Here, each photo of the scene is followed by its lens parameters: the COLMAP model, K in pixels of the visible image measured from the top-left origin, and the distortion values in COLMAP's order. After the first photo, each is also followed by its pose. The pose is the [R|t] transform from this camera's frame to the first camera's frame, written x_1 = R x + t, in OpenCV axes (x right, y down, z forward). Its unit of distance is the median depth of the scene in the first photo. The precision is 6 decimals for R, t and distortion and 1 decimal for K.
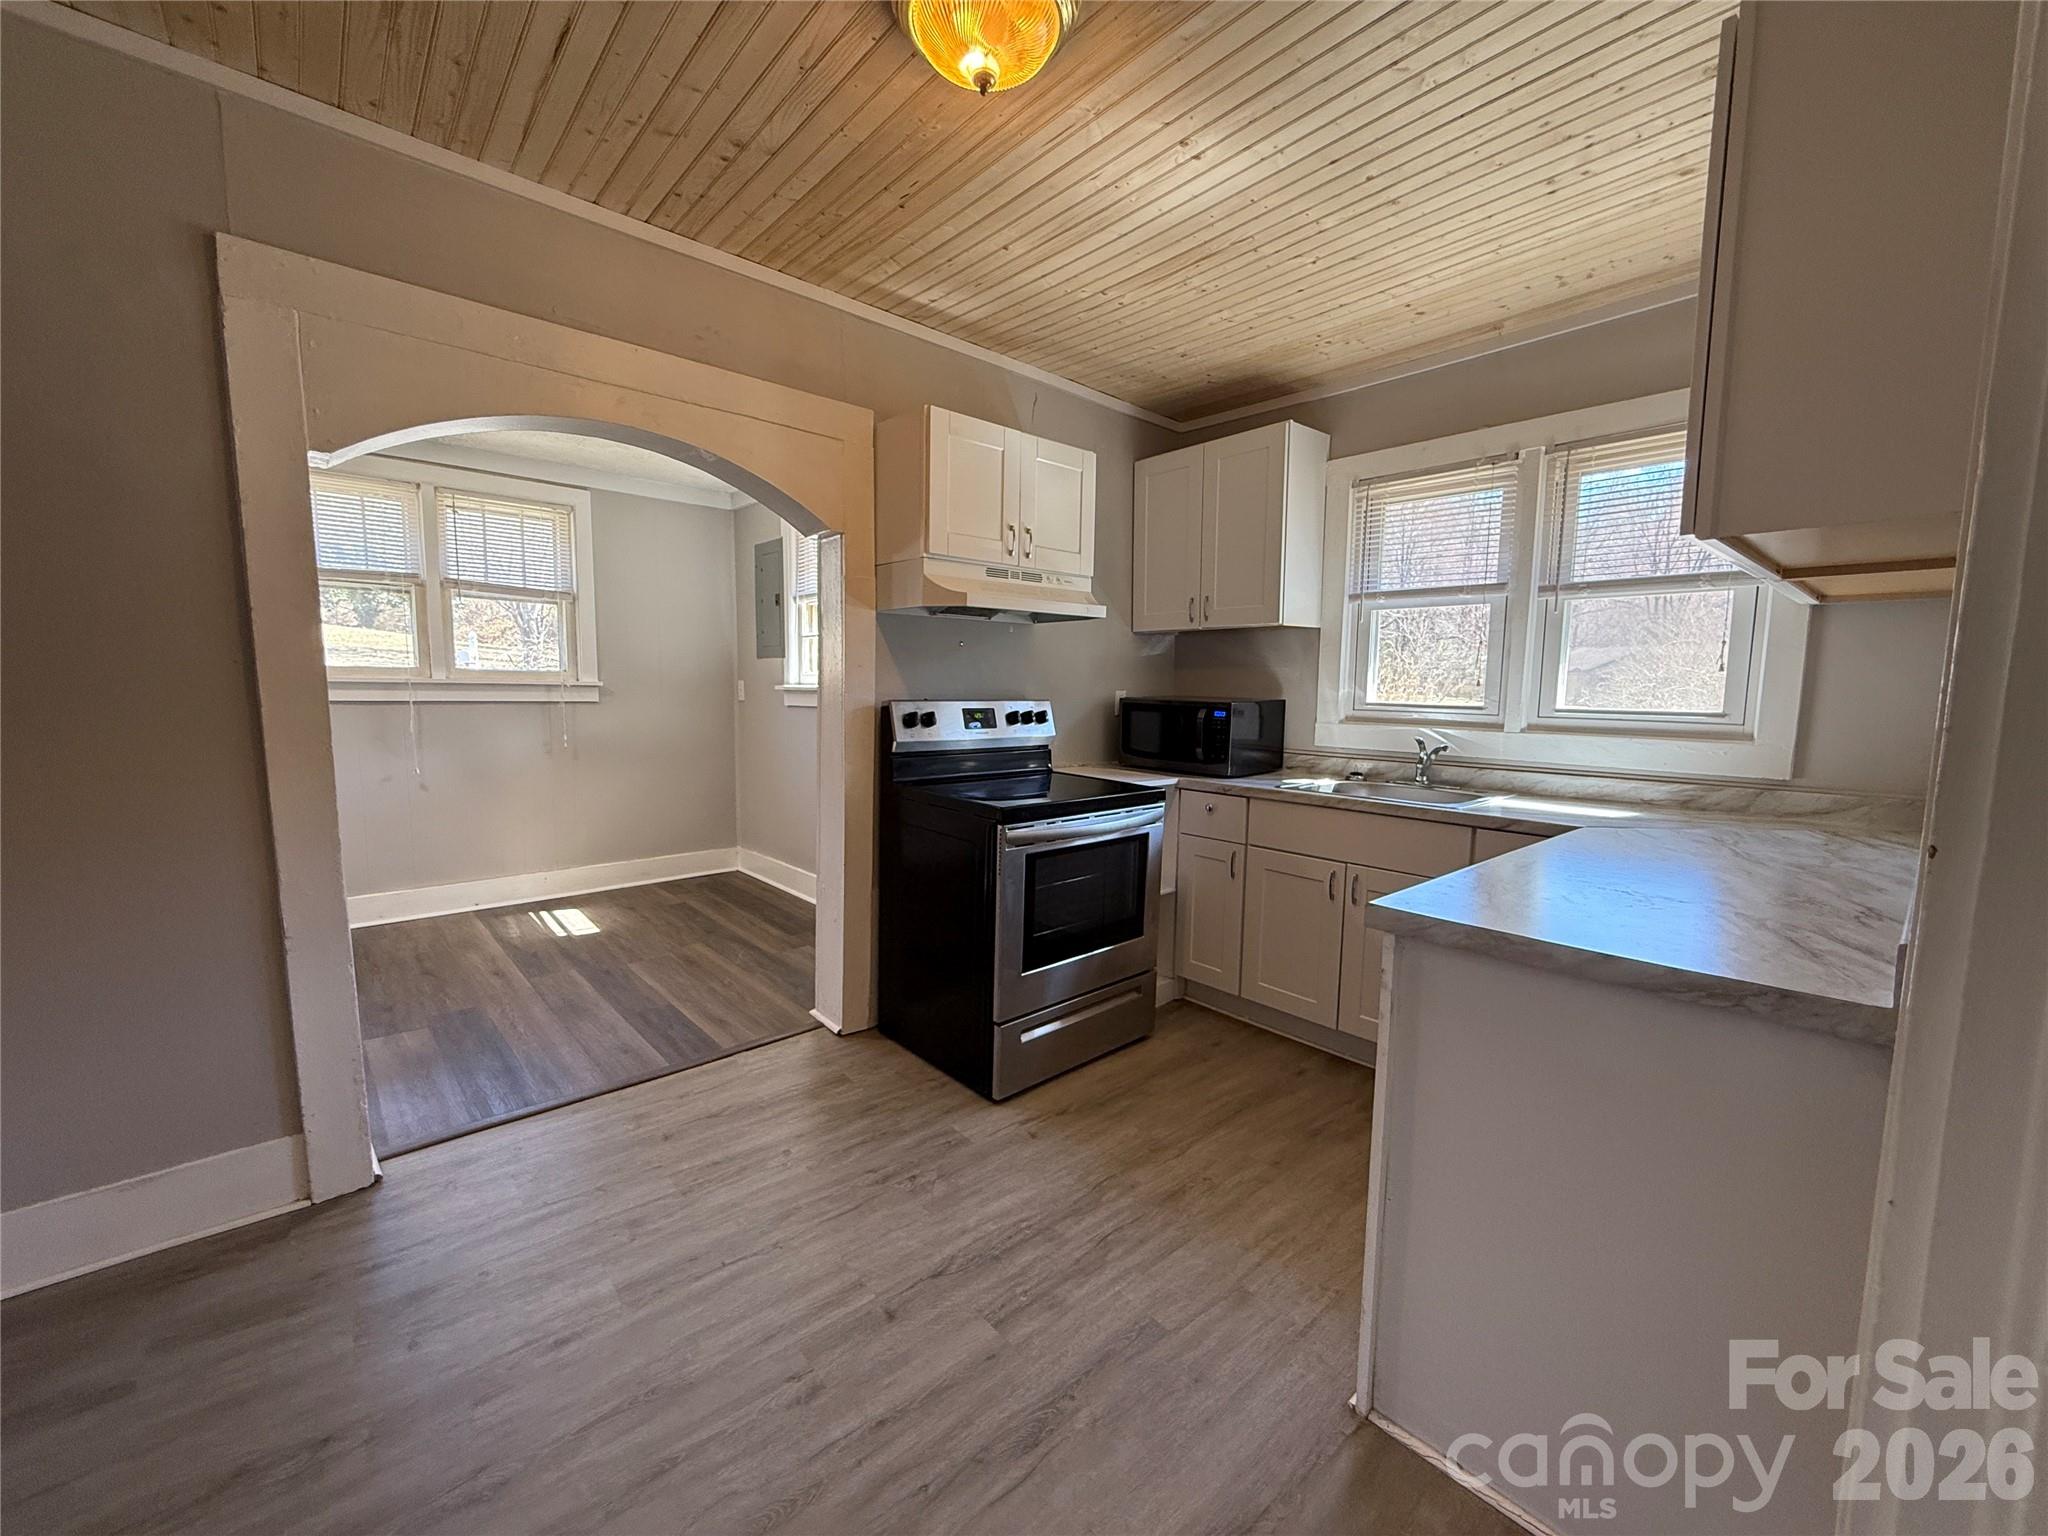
lens RADIAL K [[817.8, 0, 1018.6], [0, 817.8, 766.9], [0, 0, 1]] dist [0.003127, -0.000086]
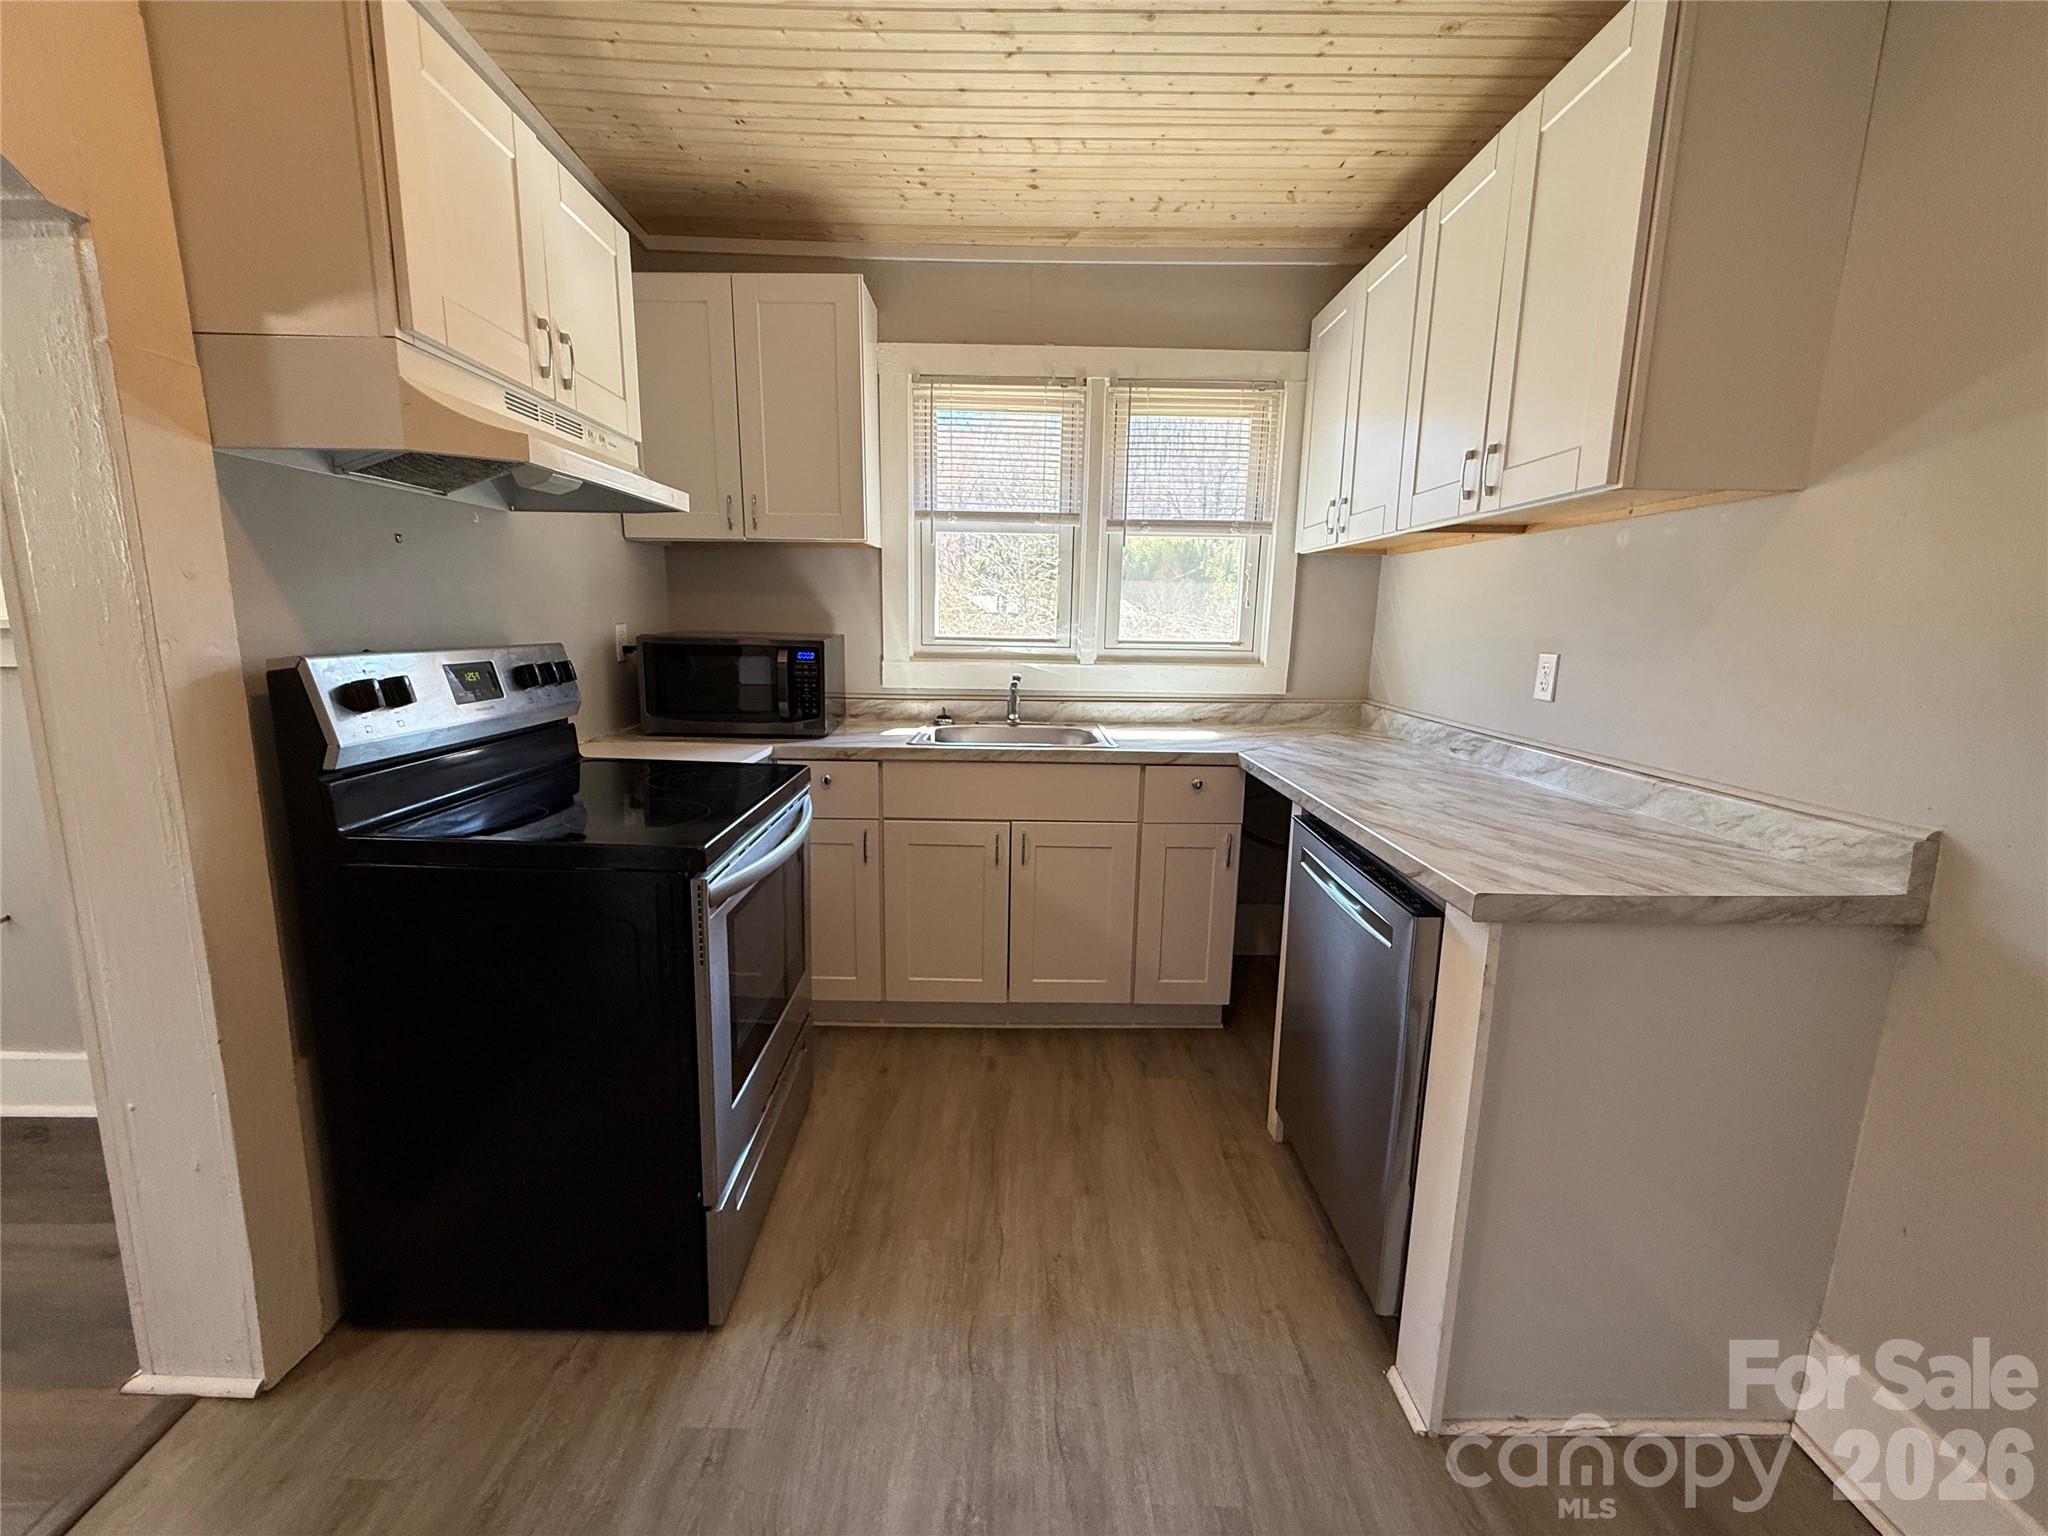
lens RADIAL K [[817.8, 0, 1018.6], [0, 817.8, 766.9], [0, 0, 1]] dist [0.003127, -0.000086]
pose [[0.655720, -0.138911, 0.742115, -0.238805], [0.070593, 0.989903, 0.122918, -0.048317], [-0.751697, -0.028211, 0.658905, 0.398274]]
